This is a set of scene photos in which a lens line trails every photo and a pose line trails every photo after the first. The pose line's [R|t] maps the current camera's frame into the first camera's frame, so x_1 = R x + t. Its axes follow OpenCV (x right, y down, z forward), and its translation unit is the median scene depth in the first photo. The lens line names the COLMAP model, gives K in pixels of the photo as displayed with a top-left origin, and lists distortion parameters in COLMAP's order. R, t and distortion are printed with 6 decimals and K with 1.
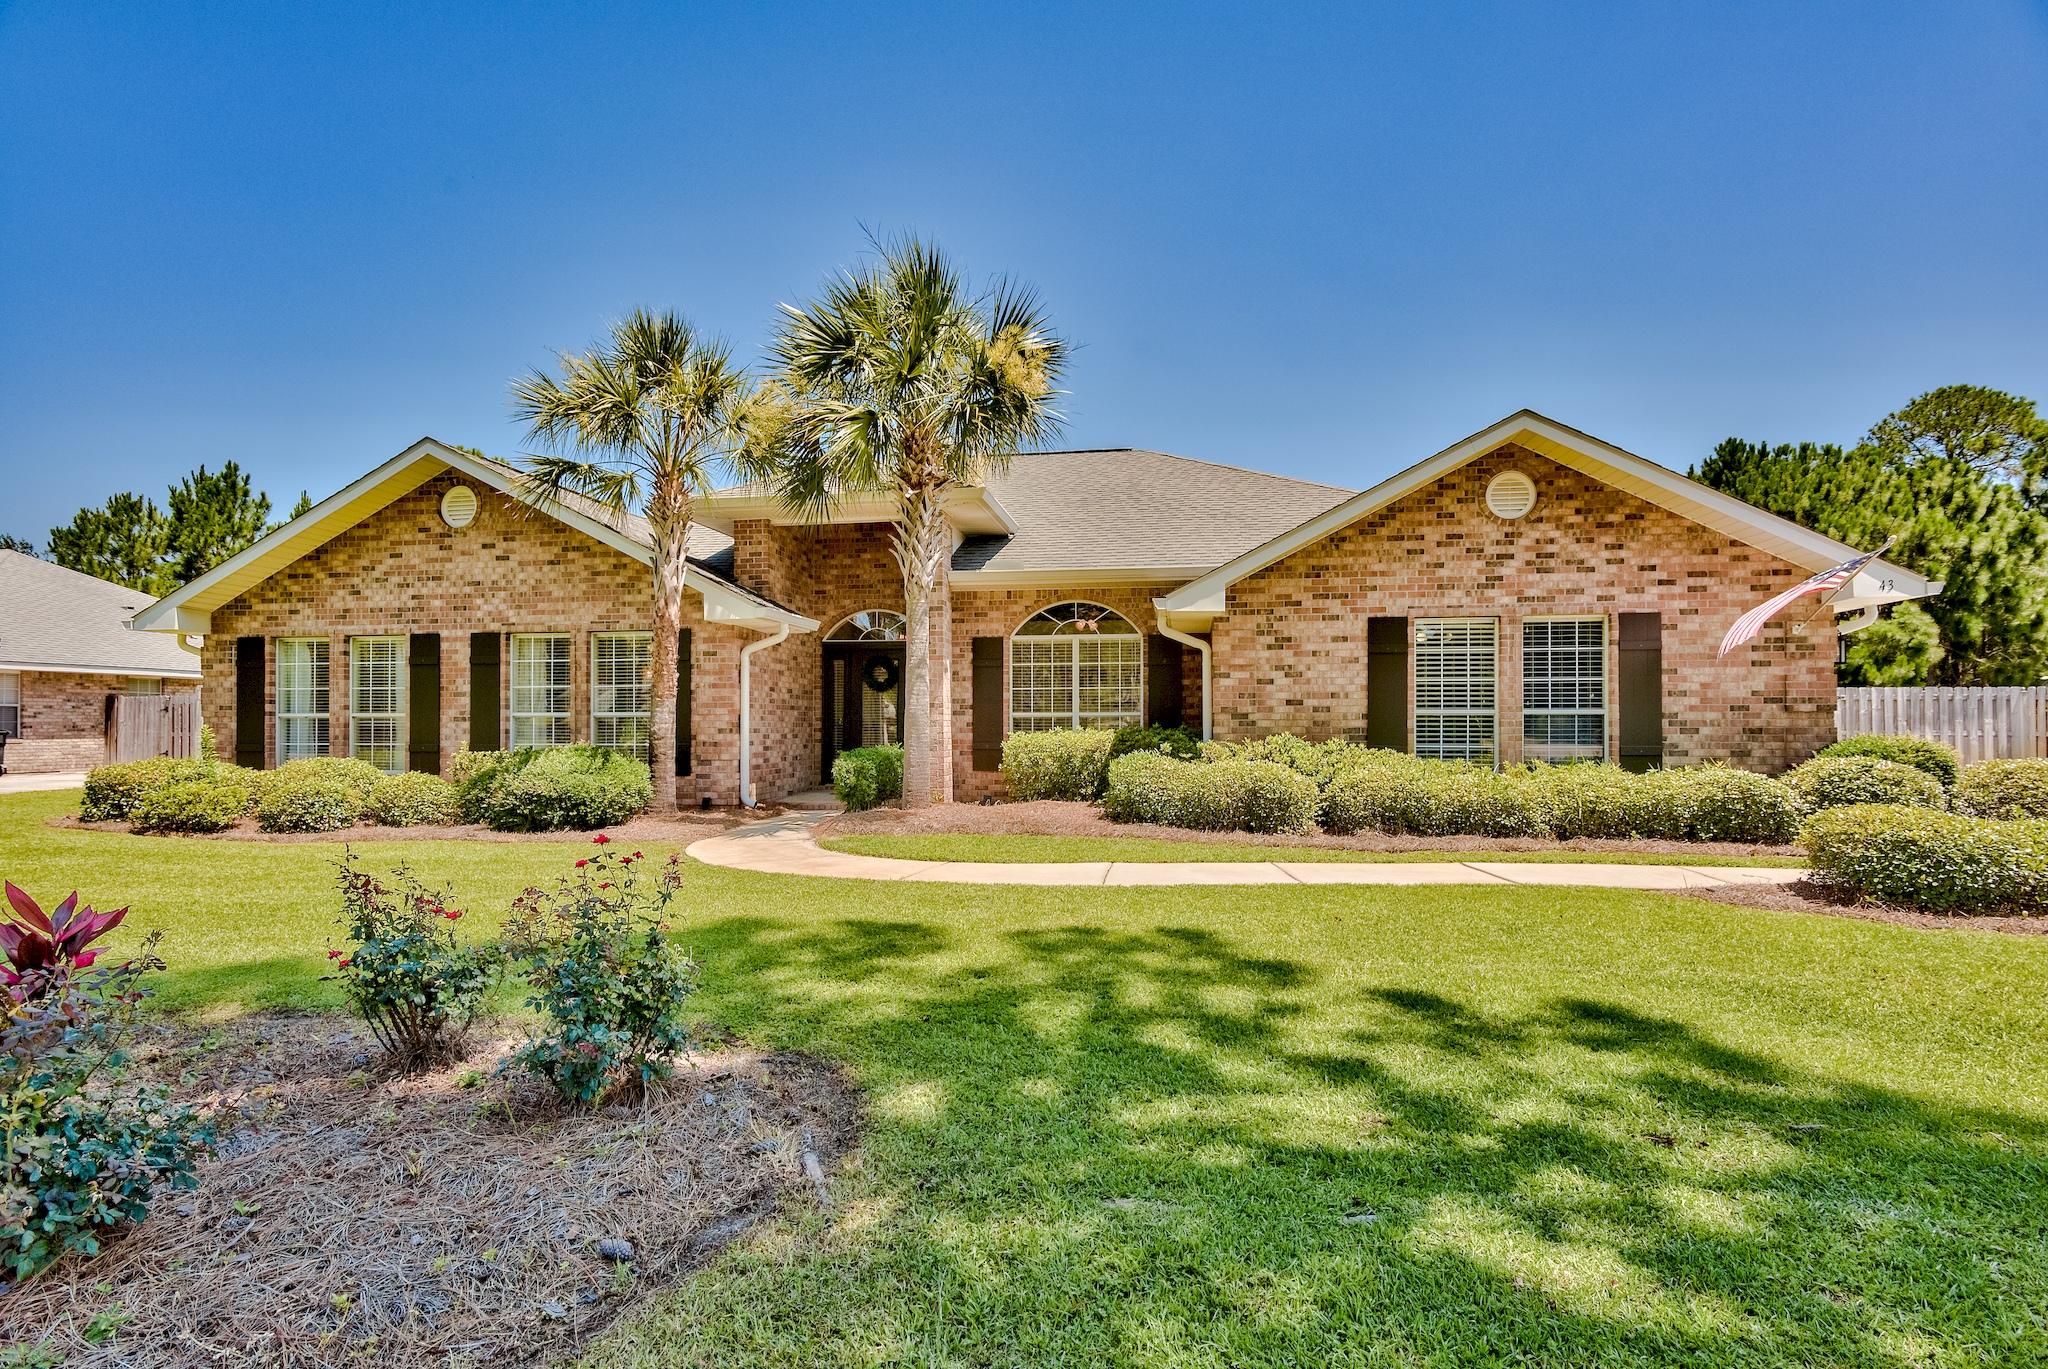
lens RADIAL K [[1033.9, 0, 1032.7], [0, 1033.9, 735.0], [0, 0, 1]] dist [-0.005910, -0.000496]
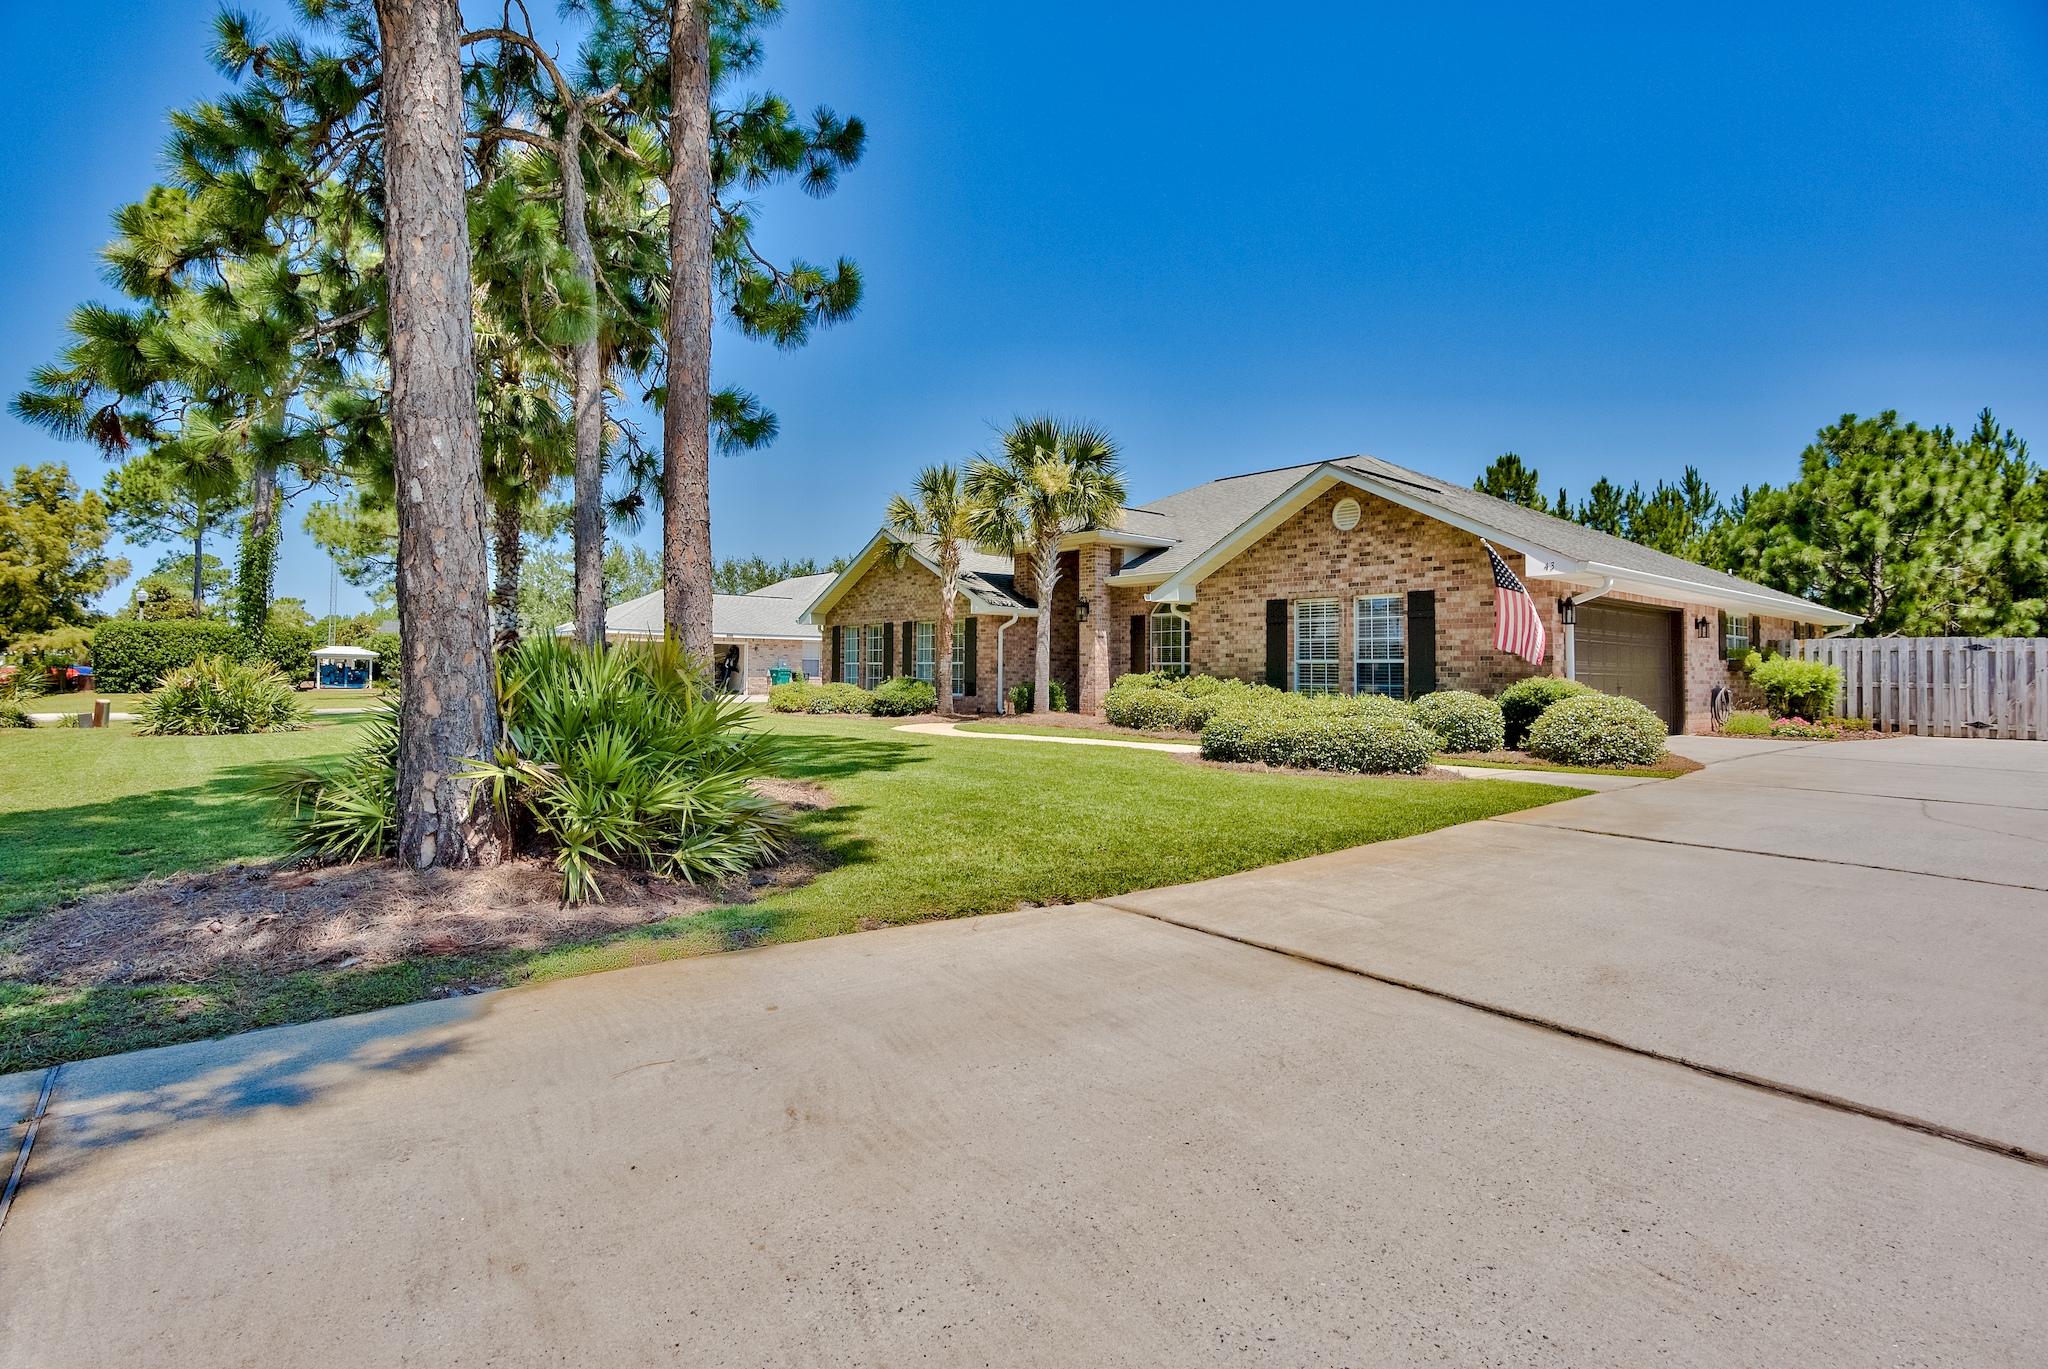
lens RADIAL K [[994.7, 0, 1029.8], [0, 994.7, 682.2], [0, 0, 1]] dist [-0.003621, -0.000771]
pose [[0.770772, 0.012056, -0.636997, 1.015546], [-0.010804, 0.999925, 0.005853, 0.004183], [0.637020, 0.002371, 0.770844, -0.380518]]
